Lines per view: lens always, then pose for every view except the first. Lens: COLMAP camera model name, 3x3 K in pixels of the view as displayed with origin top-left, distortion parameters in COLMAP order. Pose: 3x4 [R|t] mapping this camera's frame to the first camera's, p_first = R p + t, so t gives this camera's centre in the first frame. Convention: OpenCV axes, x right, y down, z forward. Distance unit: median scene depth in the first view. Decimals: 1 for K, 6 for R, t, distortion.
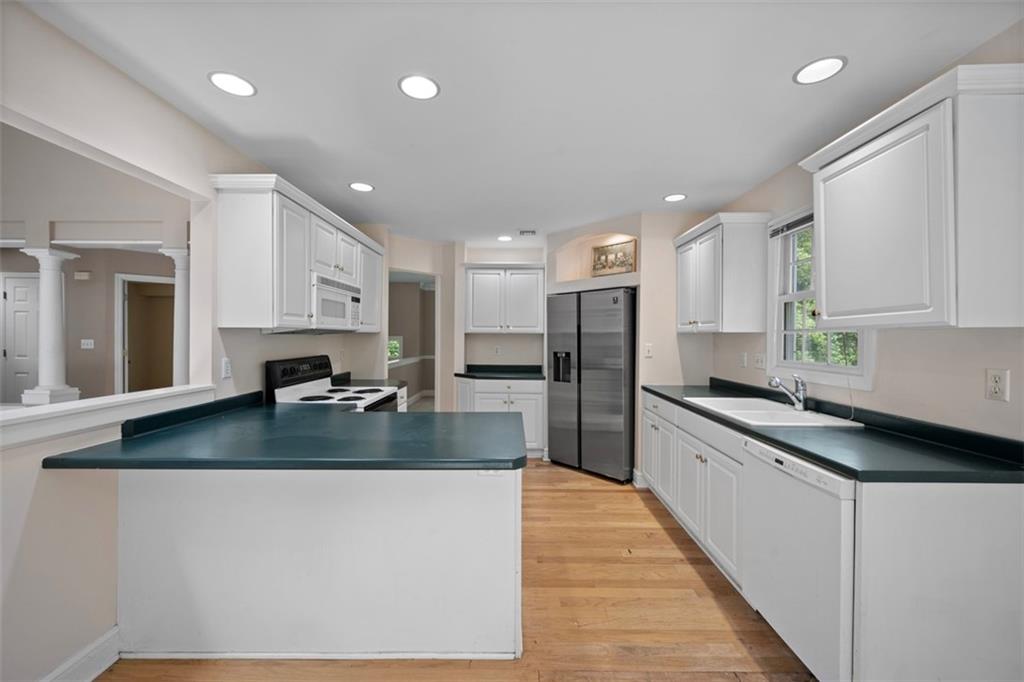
lens RADIAL K [[401.3, 0, 510.8], [0, 401.3, 340.2], [0, 0, 1]] dist [0.001645, -0.000007]
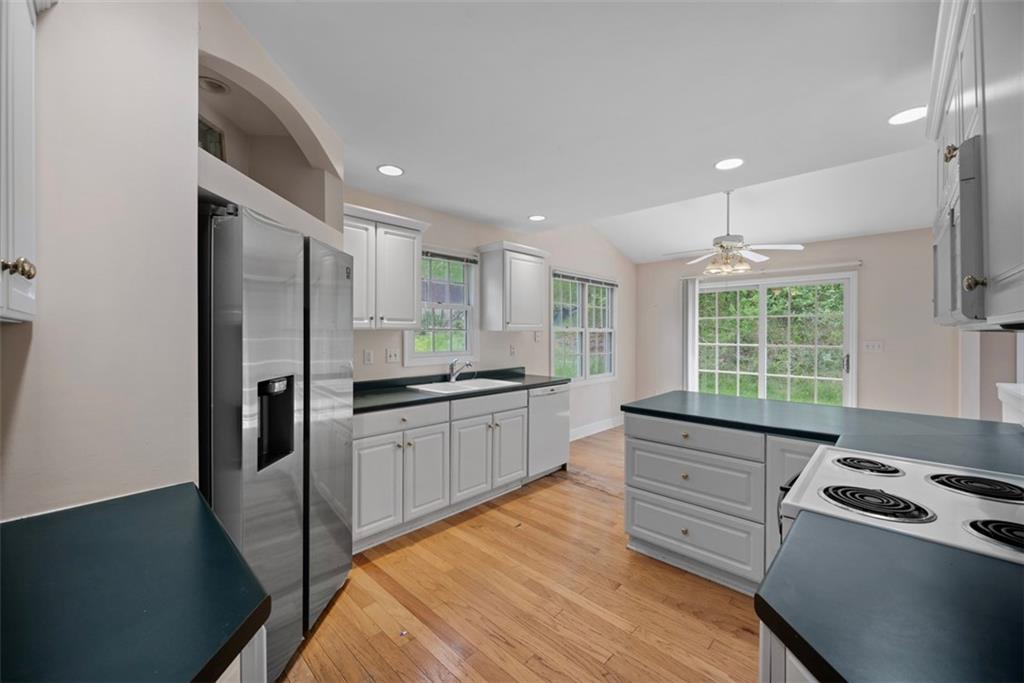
lens RADIAL K [[401.3, 0, 515.2], [0, 401.3, 338.2], [0, 0, 1]] dist [0.001645, -0.000007]
pose [[-0.732466, -0.018517, 0.680552, -0.343698], [-0.000343, 0.999640, 0.026831, -0.023904], [-0.680804, 0.019419, -0.732208, 1.374423]]
